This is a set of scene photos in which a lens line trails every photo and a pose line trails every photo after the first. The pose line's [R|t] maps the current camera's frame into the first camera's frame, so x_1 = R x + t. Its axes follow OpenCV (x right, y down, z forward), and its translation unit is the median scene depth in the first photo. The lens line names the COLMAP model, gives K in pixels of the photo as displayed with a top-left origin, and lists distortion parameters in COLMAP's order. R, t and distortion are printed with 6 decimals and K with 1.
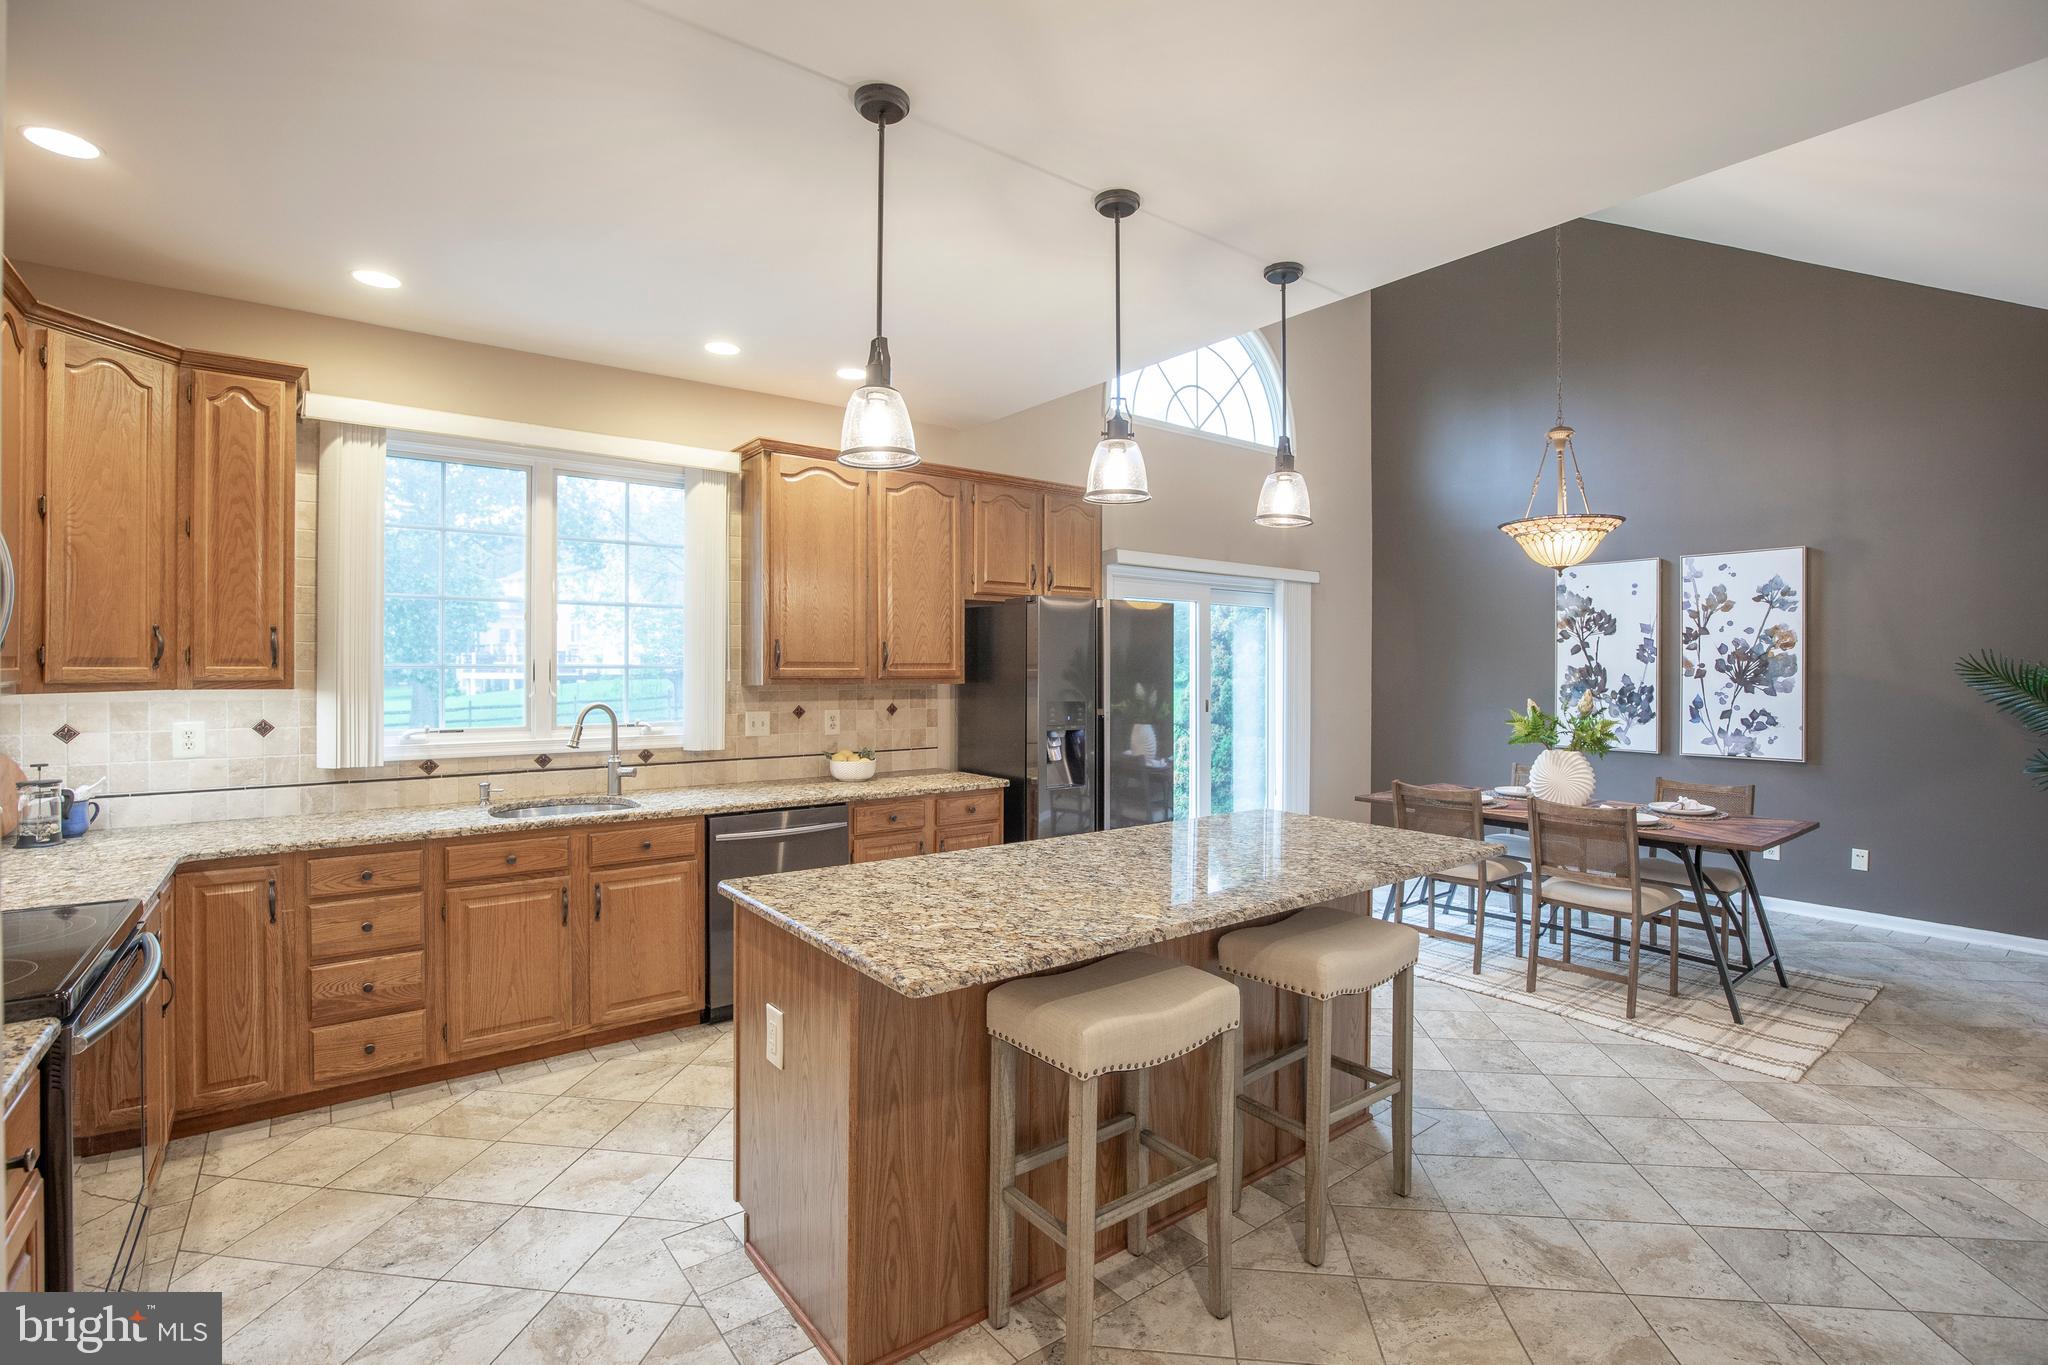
lens RADIAL K [[948.2, 0, 1024.6], [0, 948.2, 671.1], [0, 0, 1]] dist [-0.035866, 0.006320]
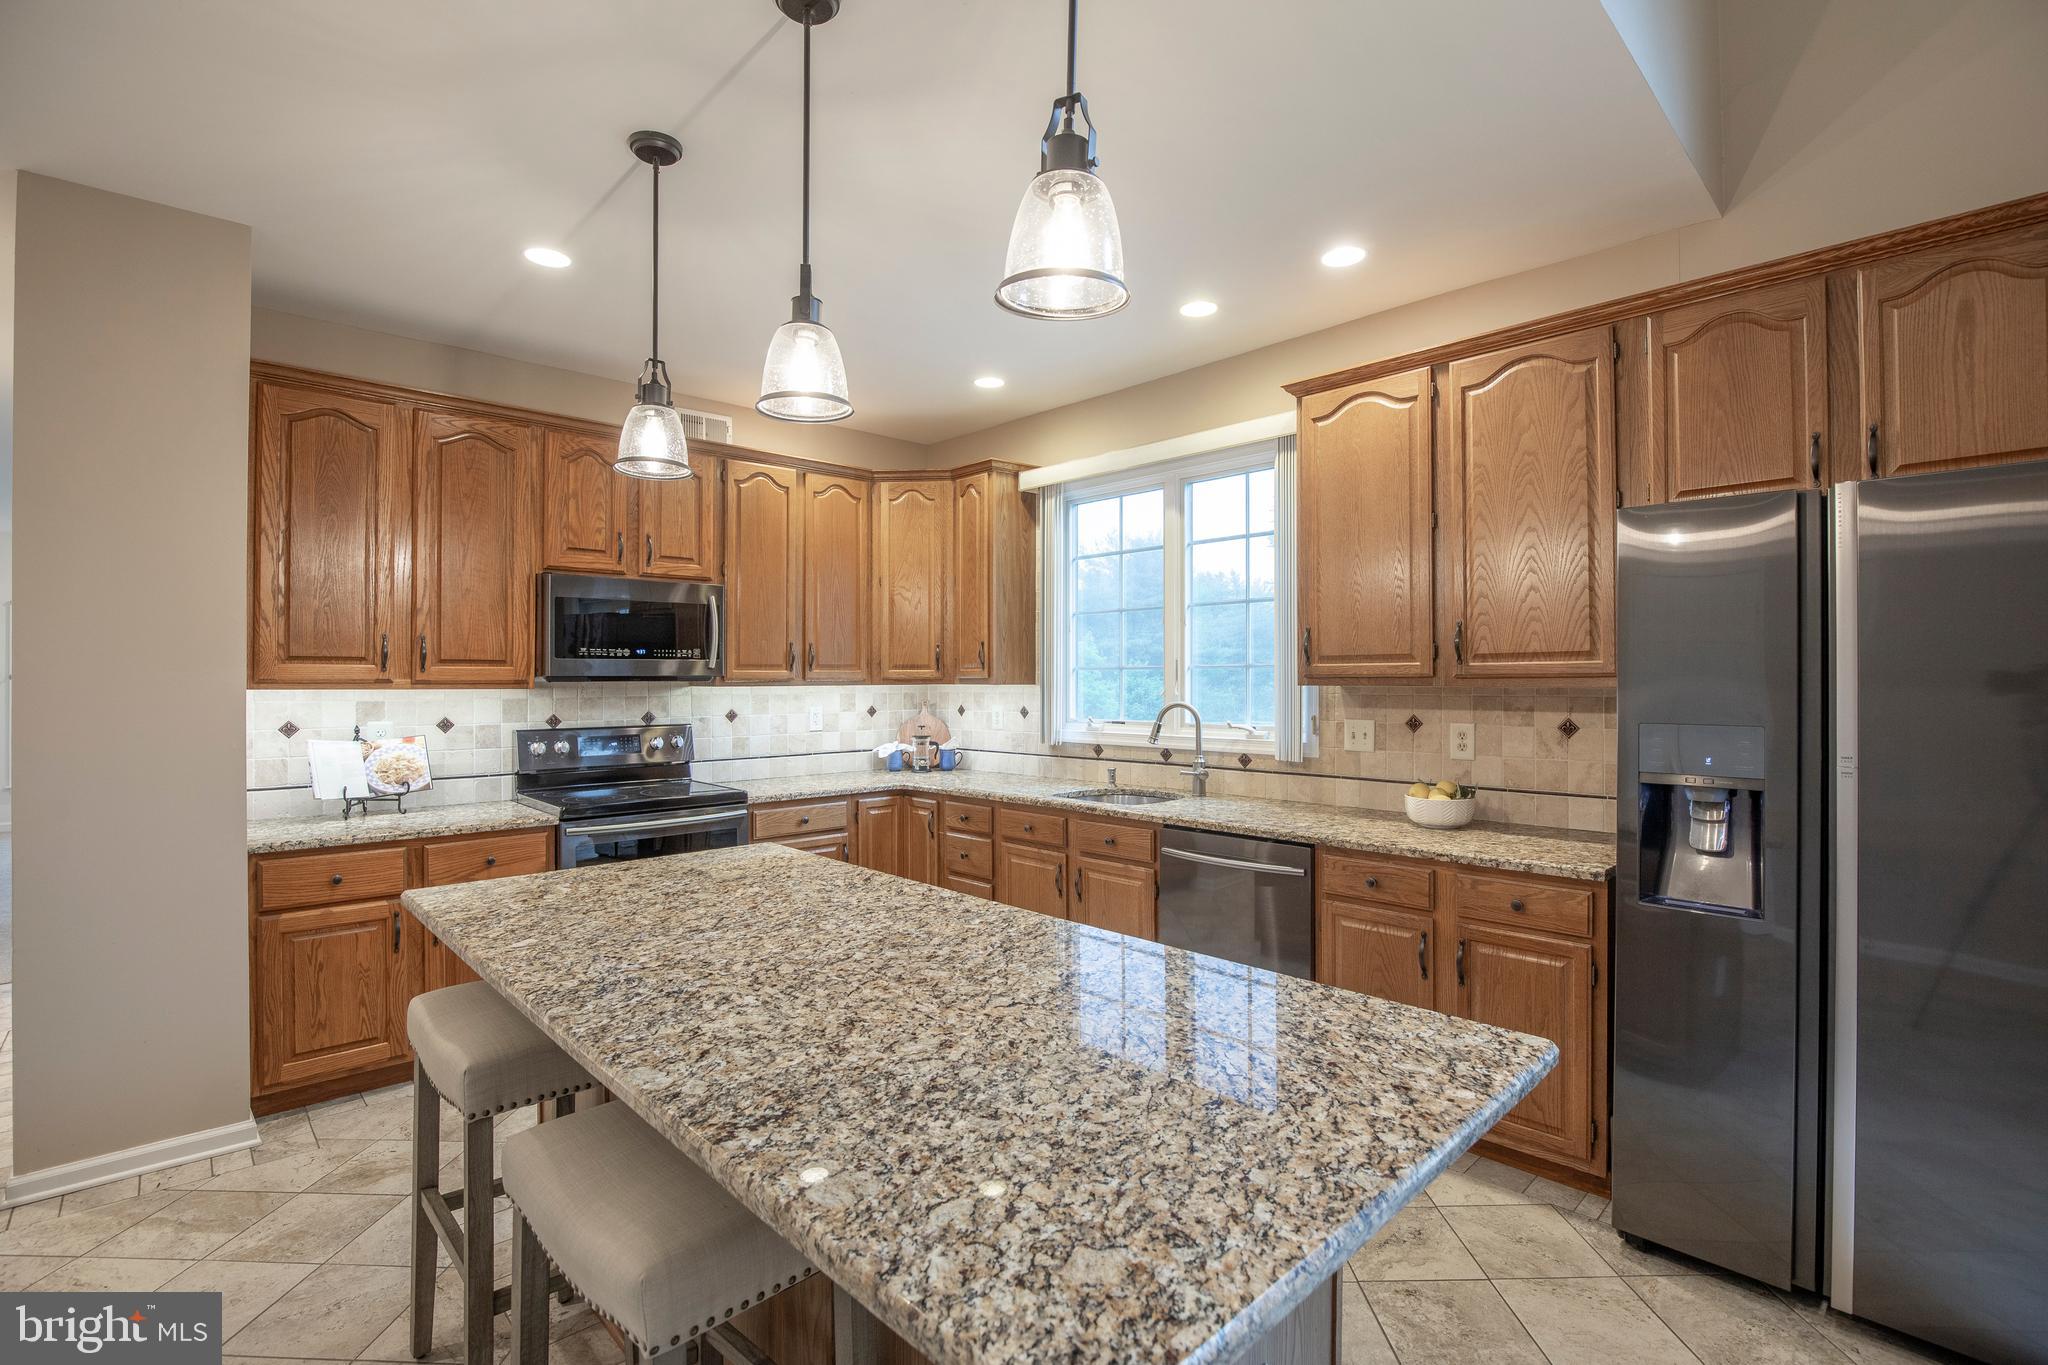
lens RADIAL K [[948.2, 0, 1028.9], [0, 948.2, 676.6], [0, 0, 1]] dist [-0.035866, 0.006320]
pose [[0.098978, -0.005449, -0.995075, 0.402337], [0.000881, 0.999985, -0.005388, 0.008911], [0.995089, -0.000343, 0.098982, 0.543954]]
